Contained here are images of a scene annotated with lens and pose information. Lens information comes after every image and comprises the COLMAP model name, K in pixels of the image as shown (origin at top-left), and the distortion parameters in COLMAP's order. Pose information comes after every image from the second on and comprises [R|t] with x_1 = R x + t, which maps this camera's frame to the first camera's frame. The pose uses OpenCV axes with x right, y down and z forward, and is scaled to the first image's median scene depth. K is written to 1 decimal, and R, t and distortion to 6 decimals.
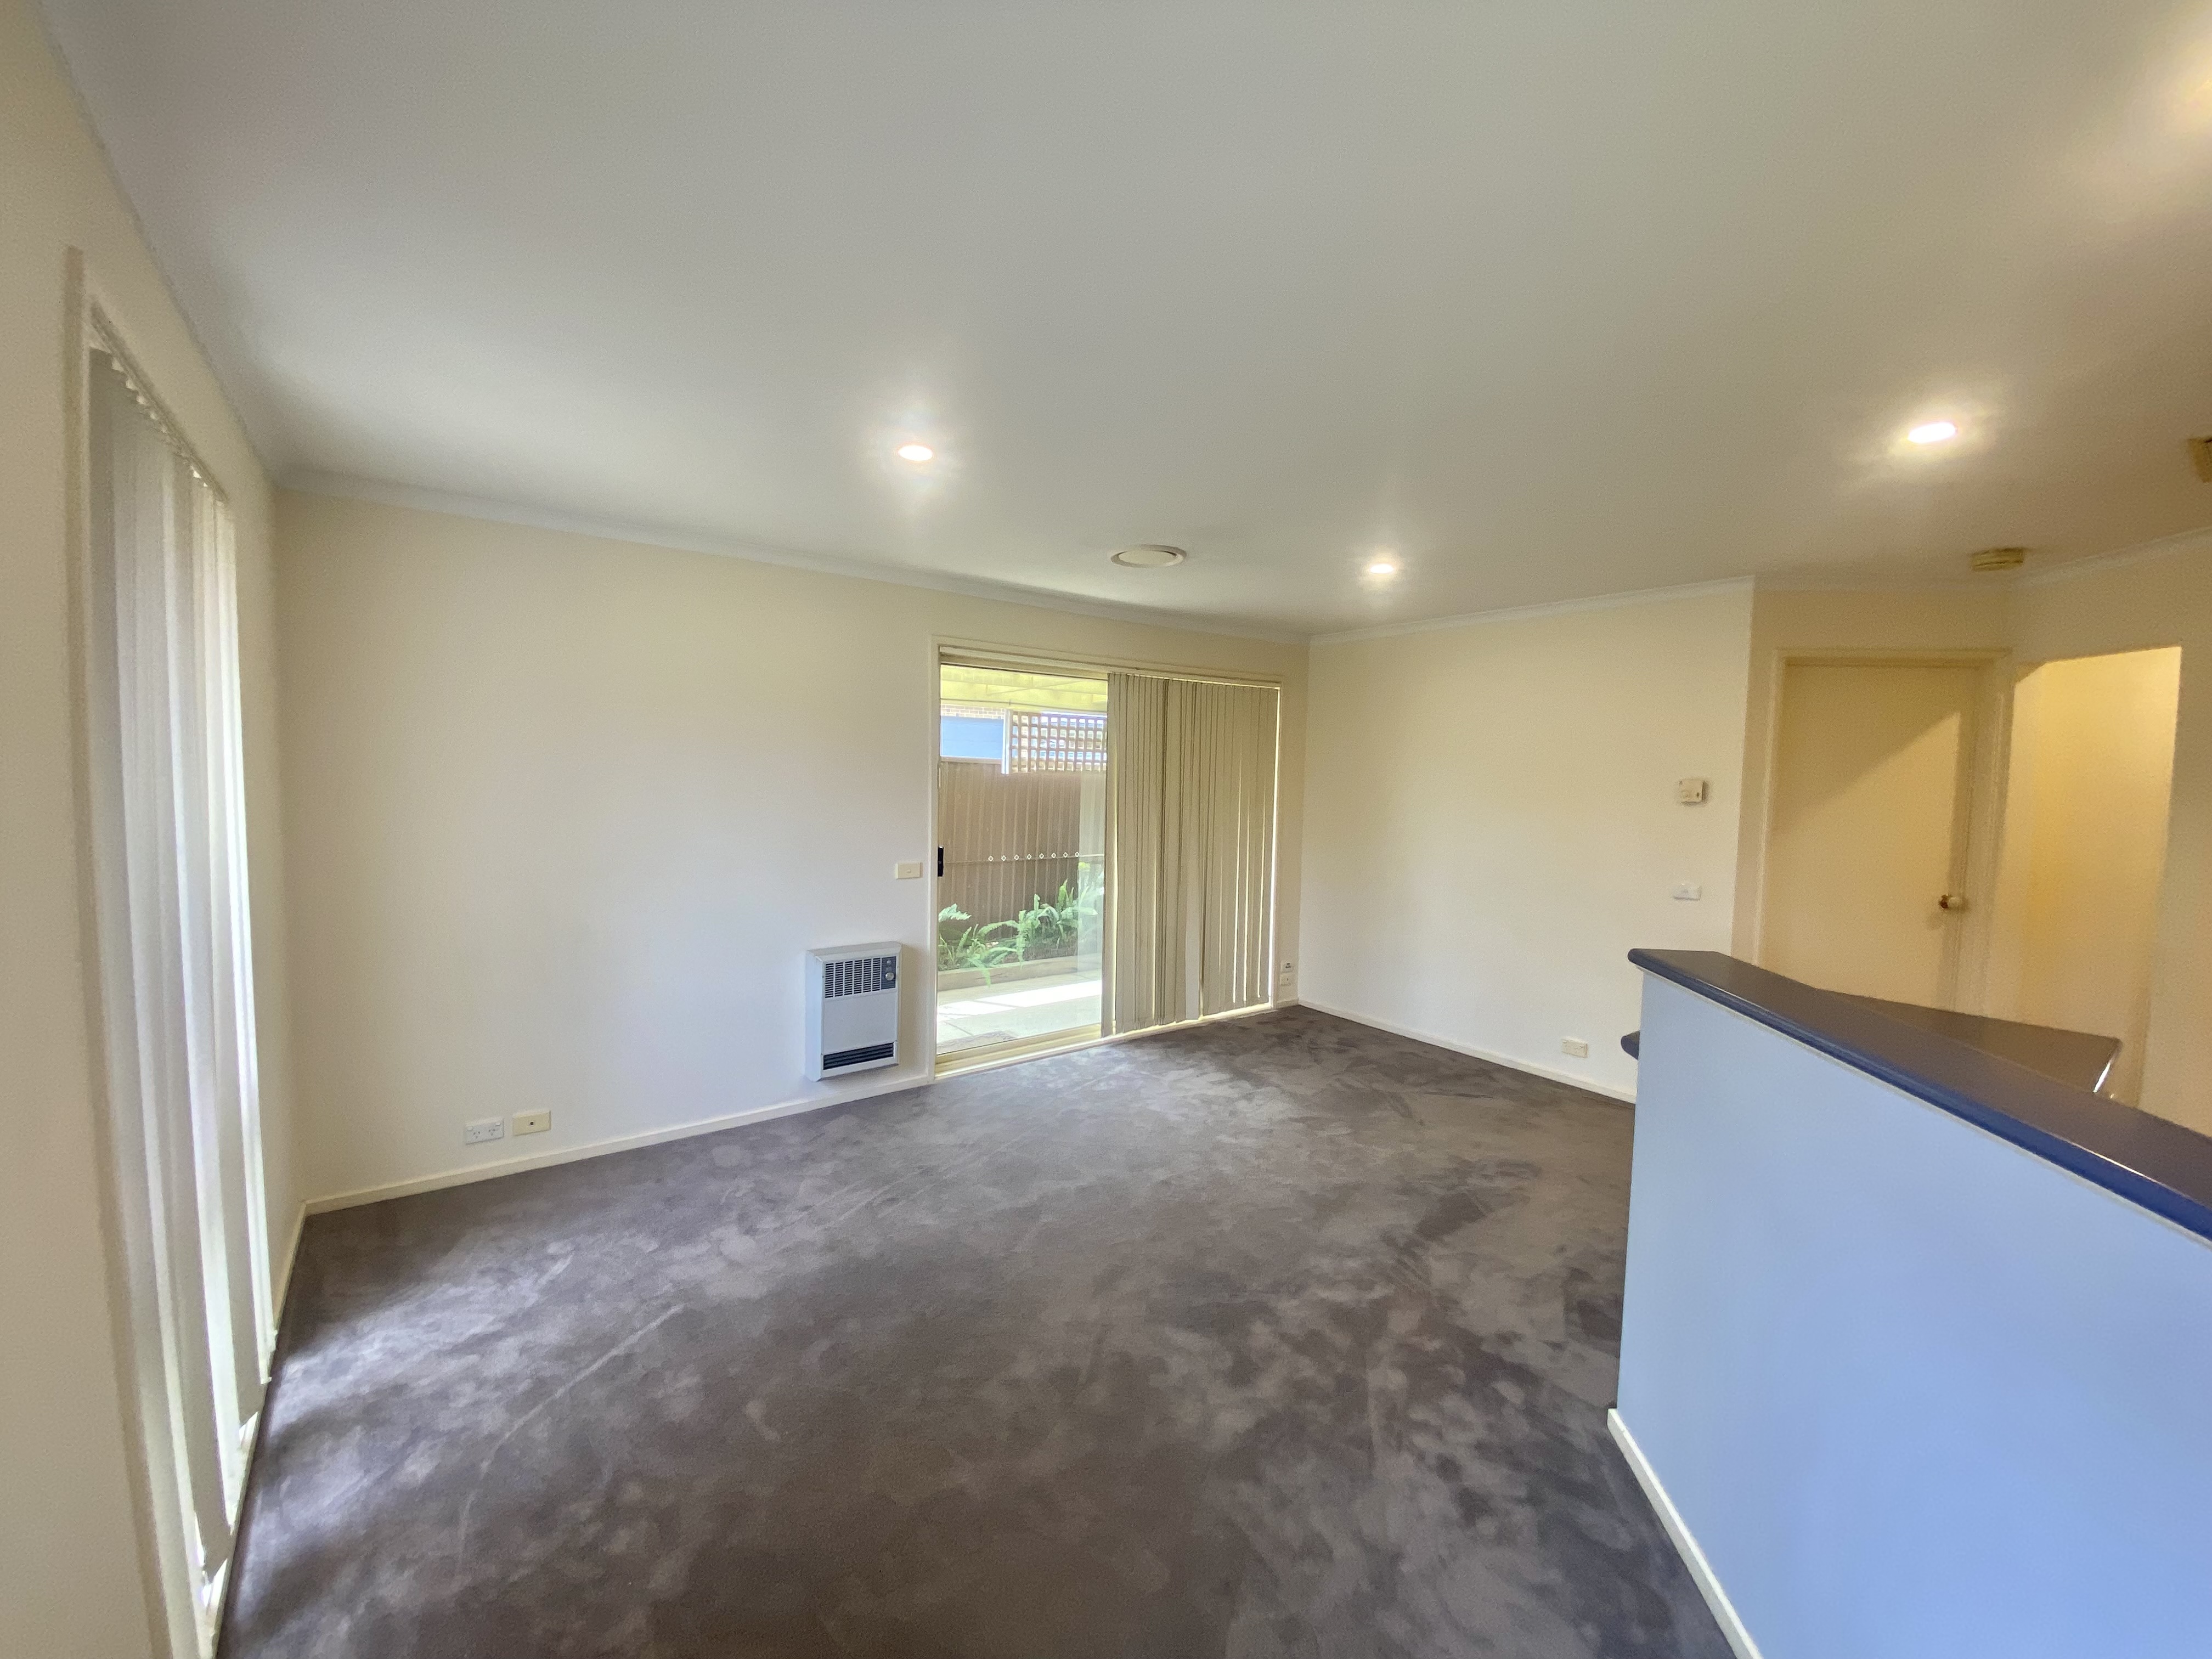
lens RADIAL K [[894.7, 0, 1099.2], [0, 894.7, 818.1], [0, 0, 1]] dist [-0.004174, -0.008445]
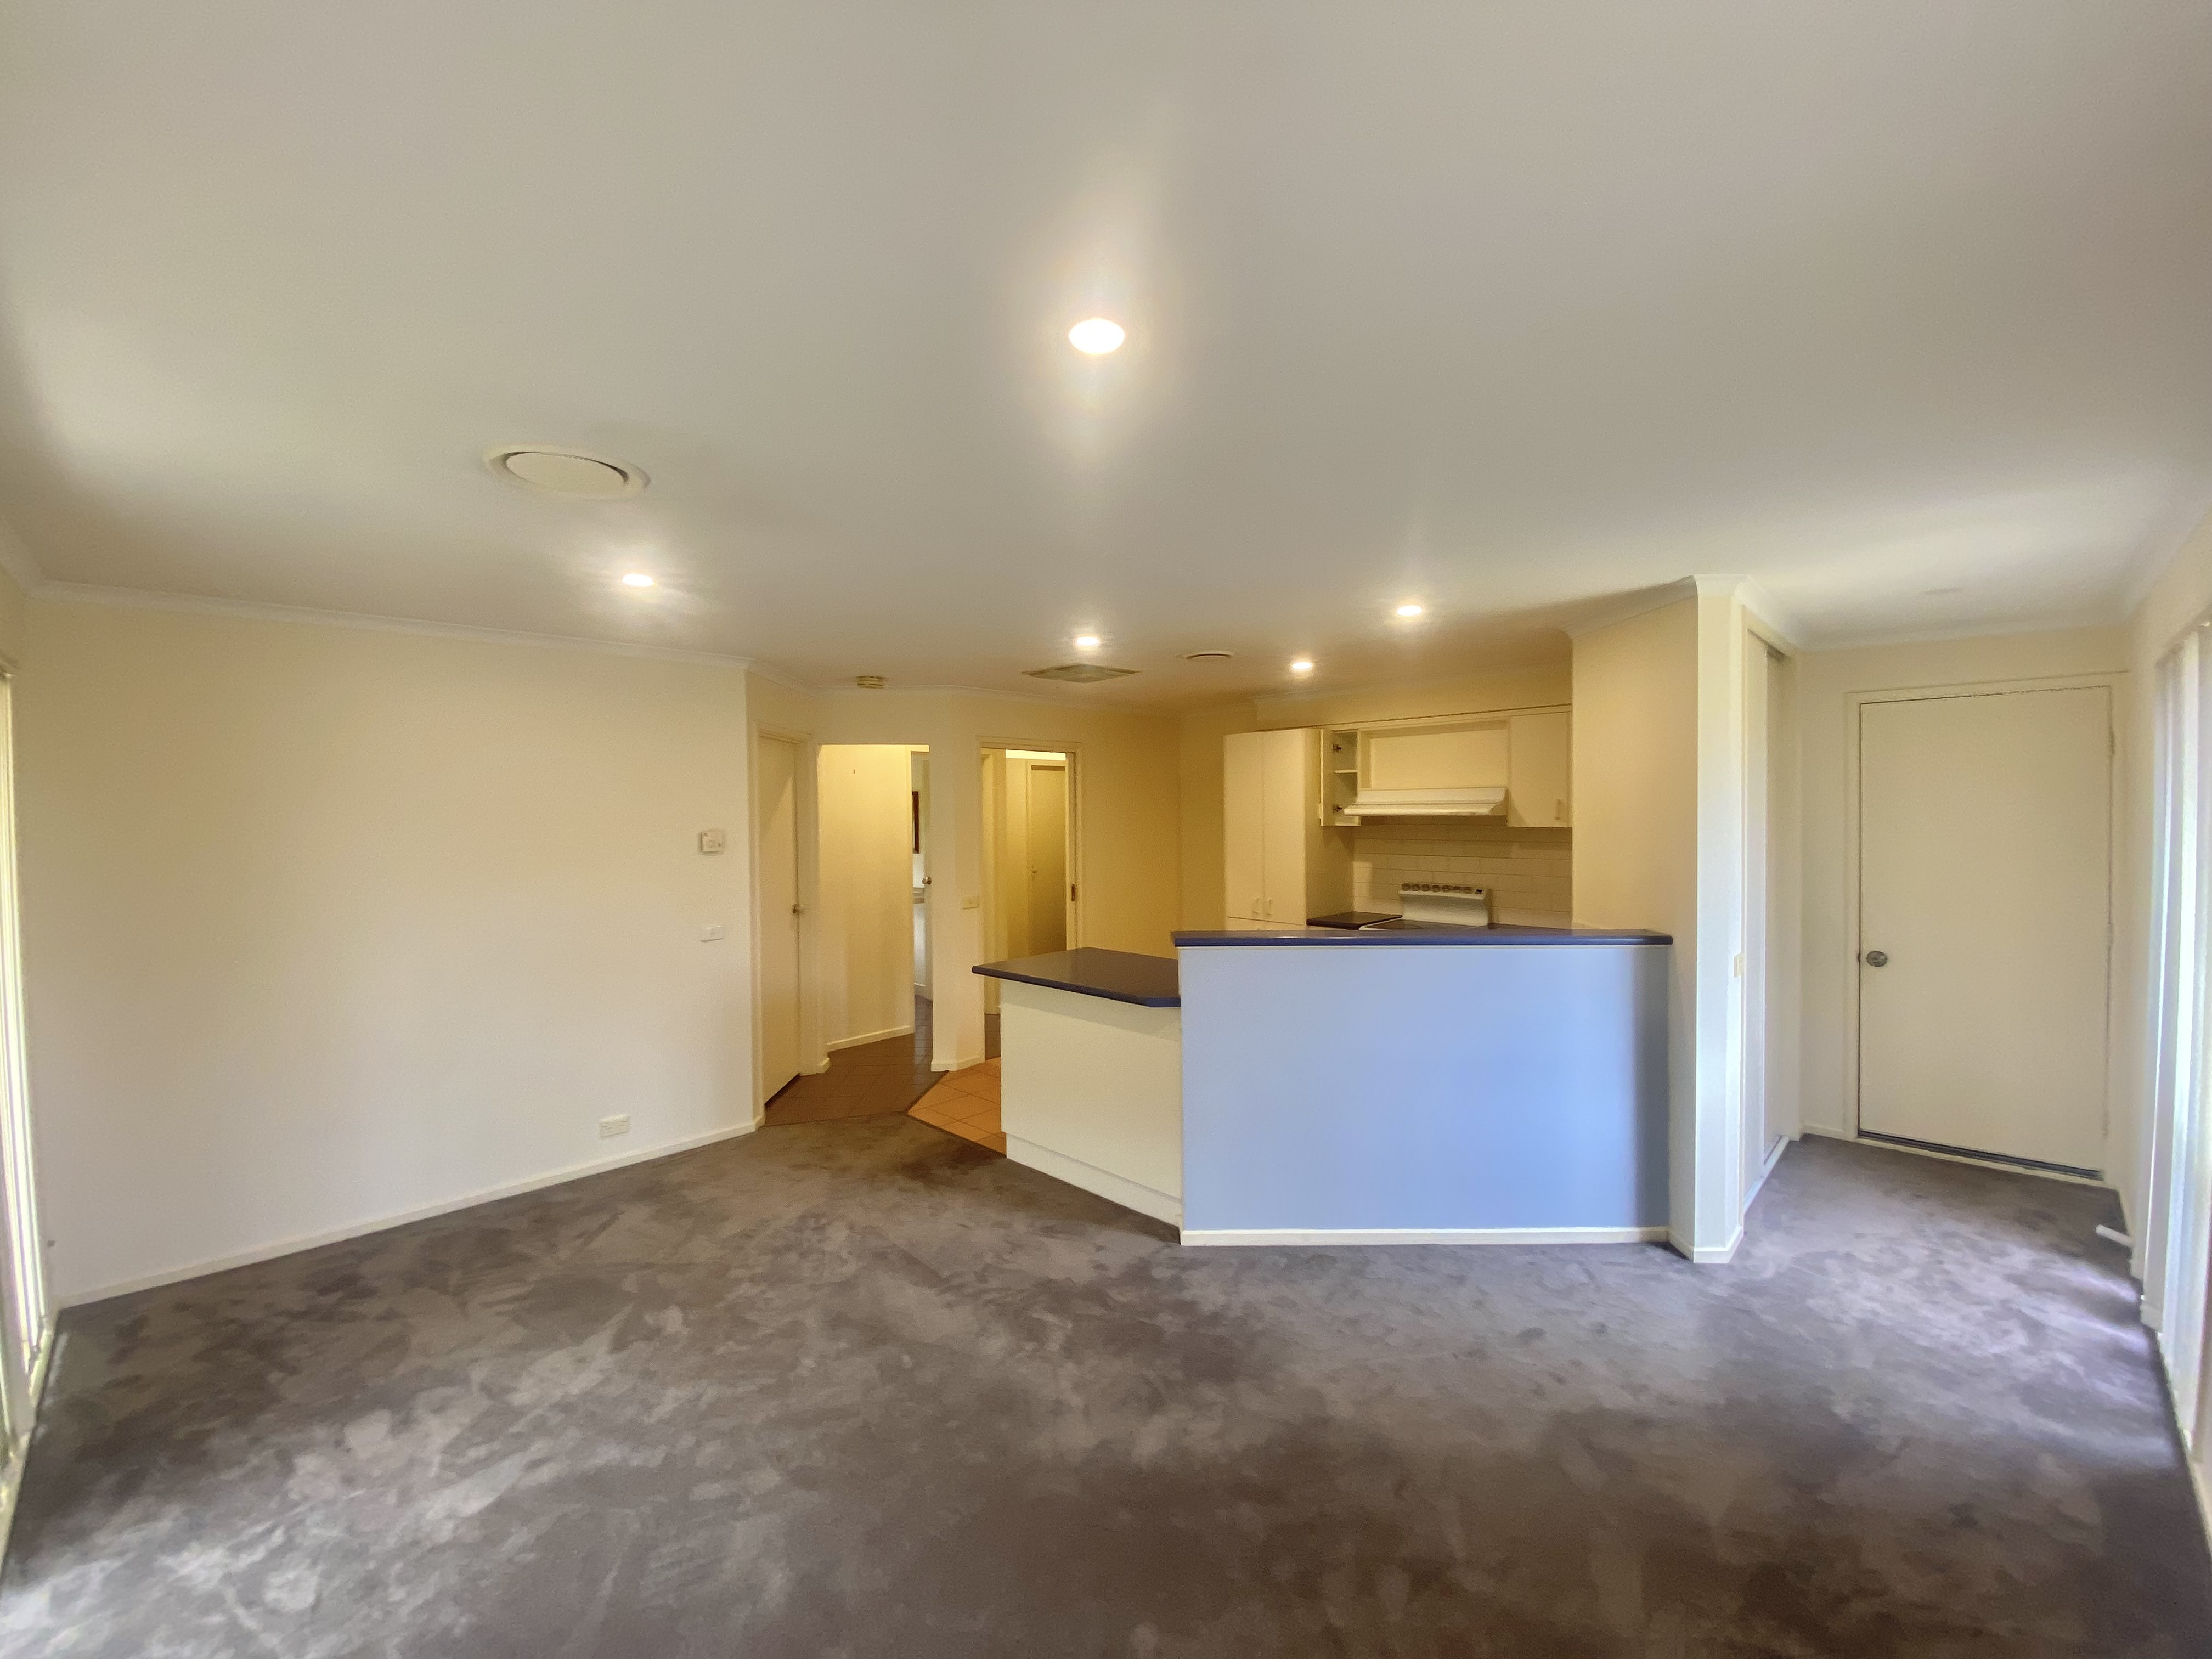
lens RADIAL K [[894.7, 0, 1099.0], [0, 894.7, 823.6], [0, 0, 1]] dist [-0.004174, -0.008445]
pose [[-0.151130, -0.036087, 0.987855, -0.445717], [0.065054, 0.996804, 0.046366, -0.064951], [-0.986371, 0.071272, -0.148299, 0.635800]]
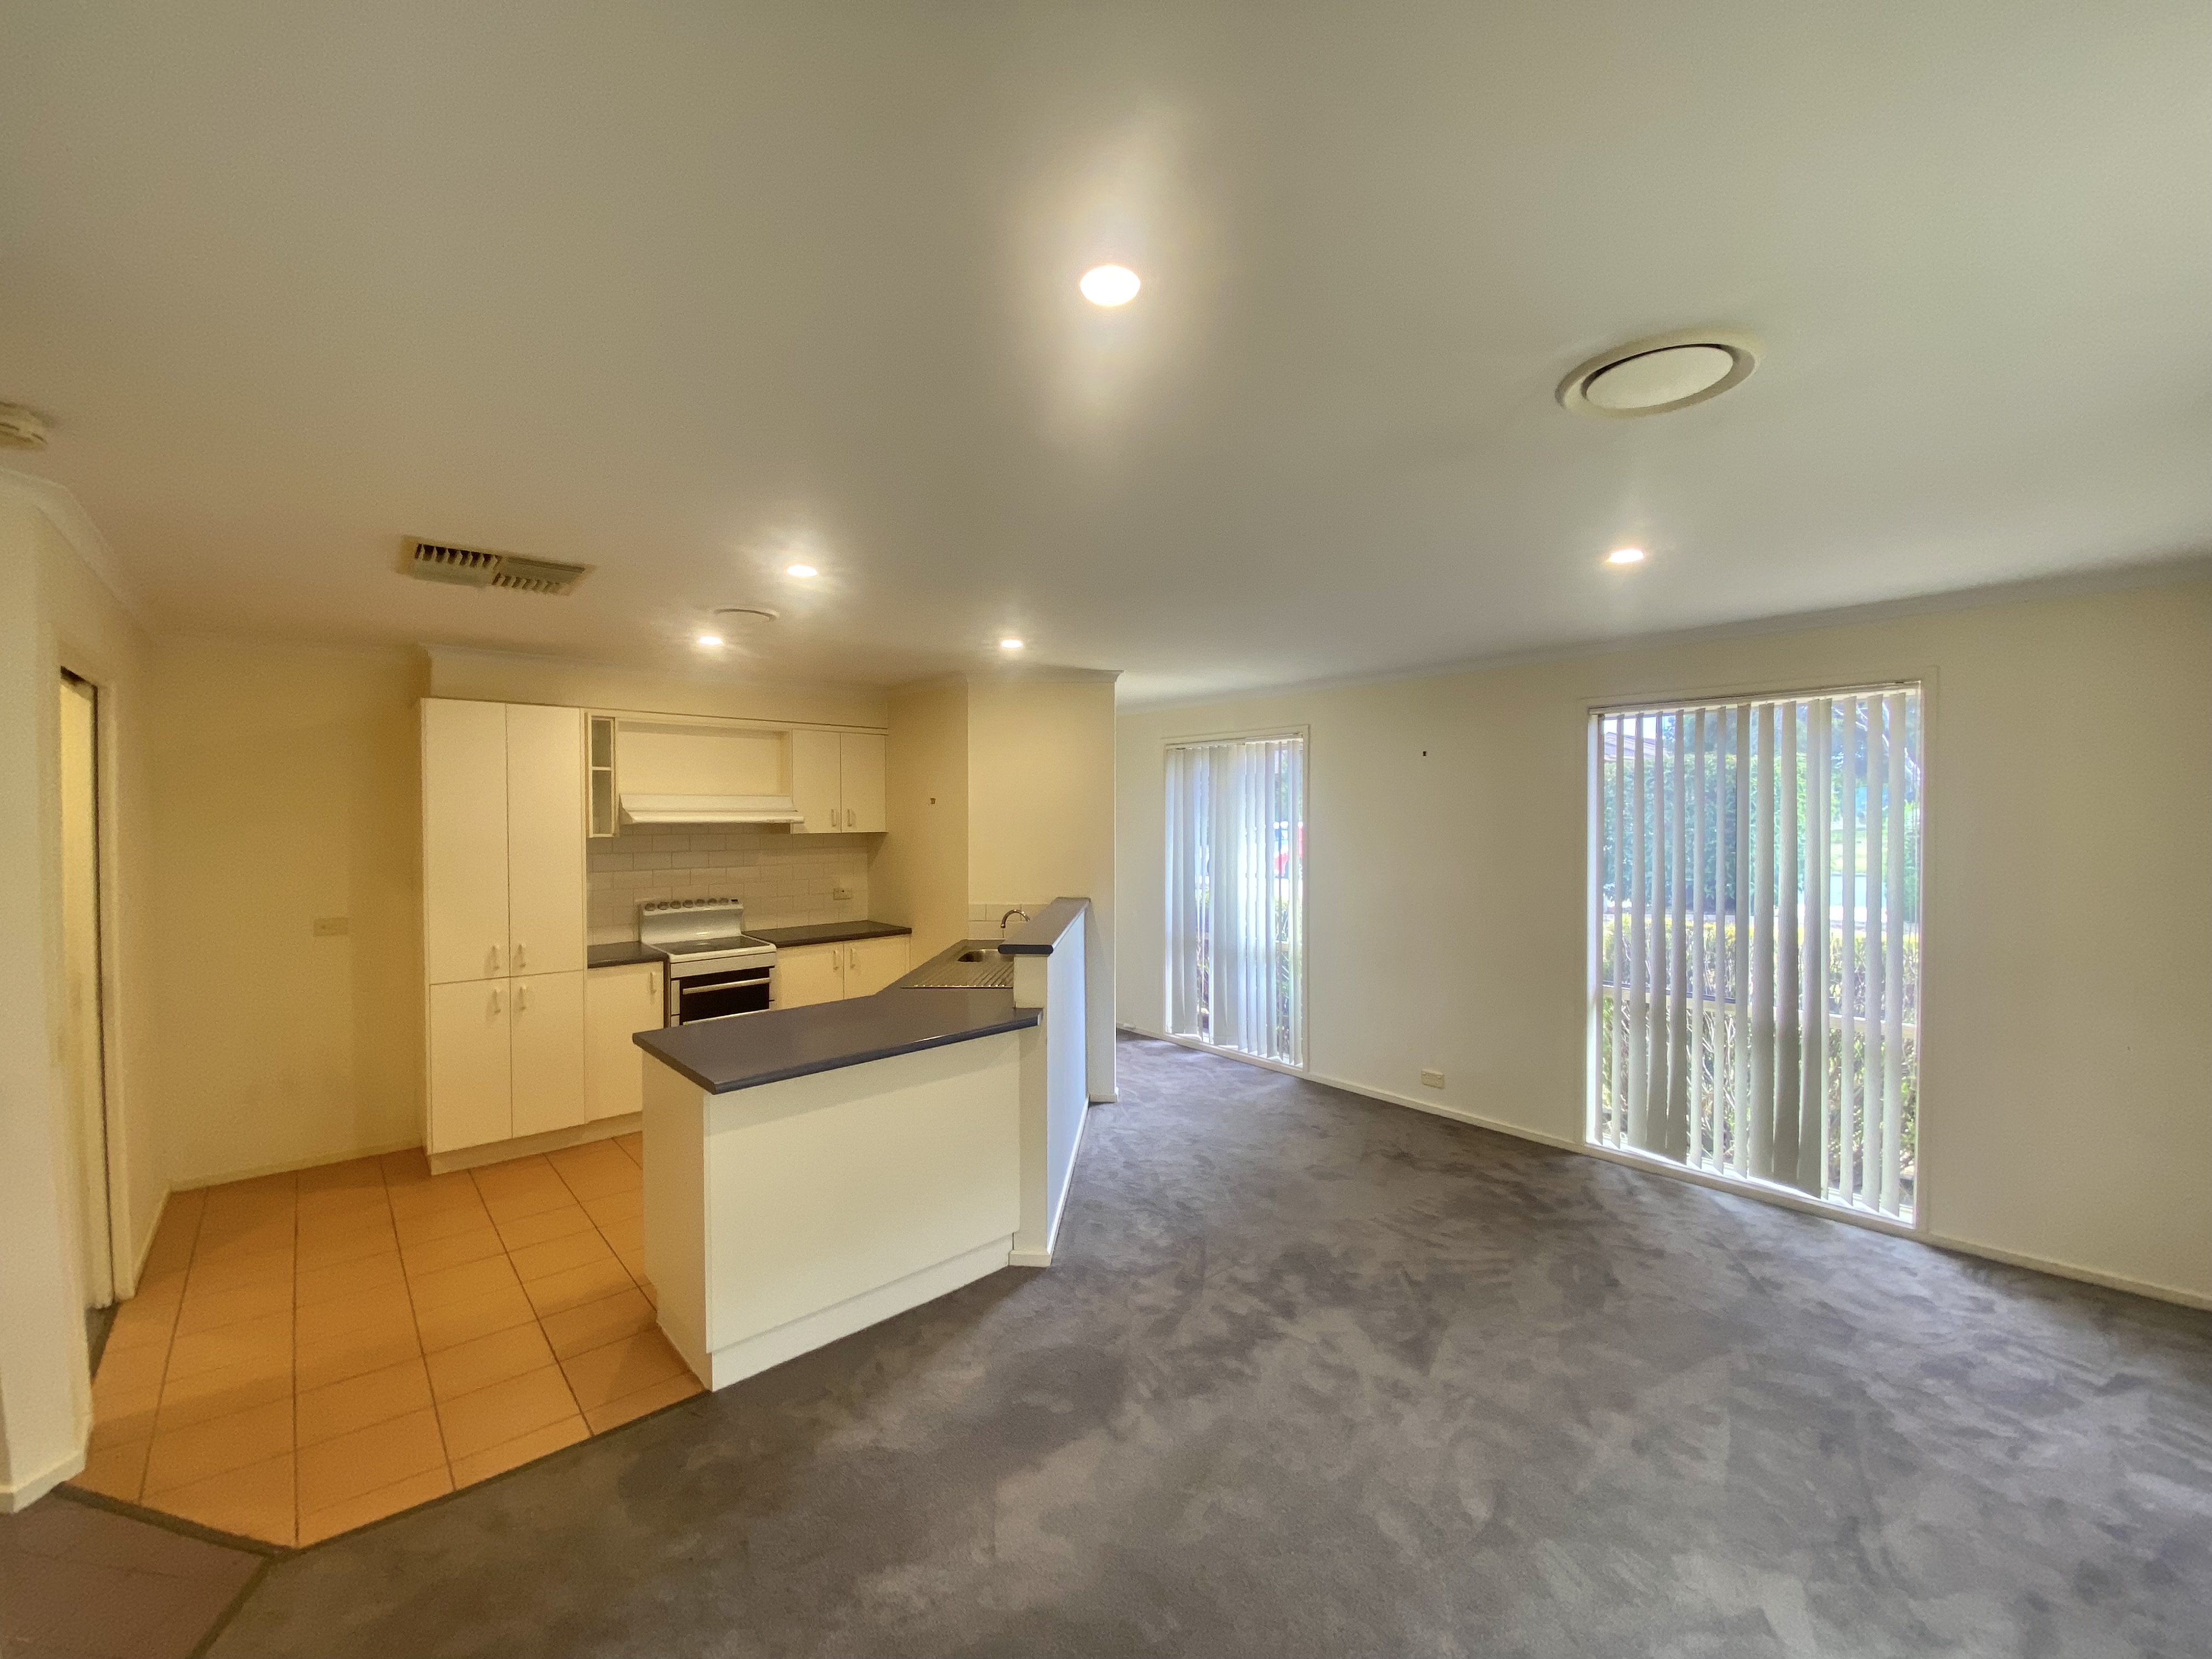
lens RADIAL K [[894.7, 0, 1110.1], [0, 894.7, 820.1], [0, 0, 1]] dist [-0.004174, -0.008445]
pose [[-0.995296, -0.018593, -0.095076, 0.253379], [-0.025741, 0.996888, 0.074510, -0.091488], [0.093395, 0.076607, -0.992678, 1.150491]]
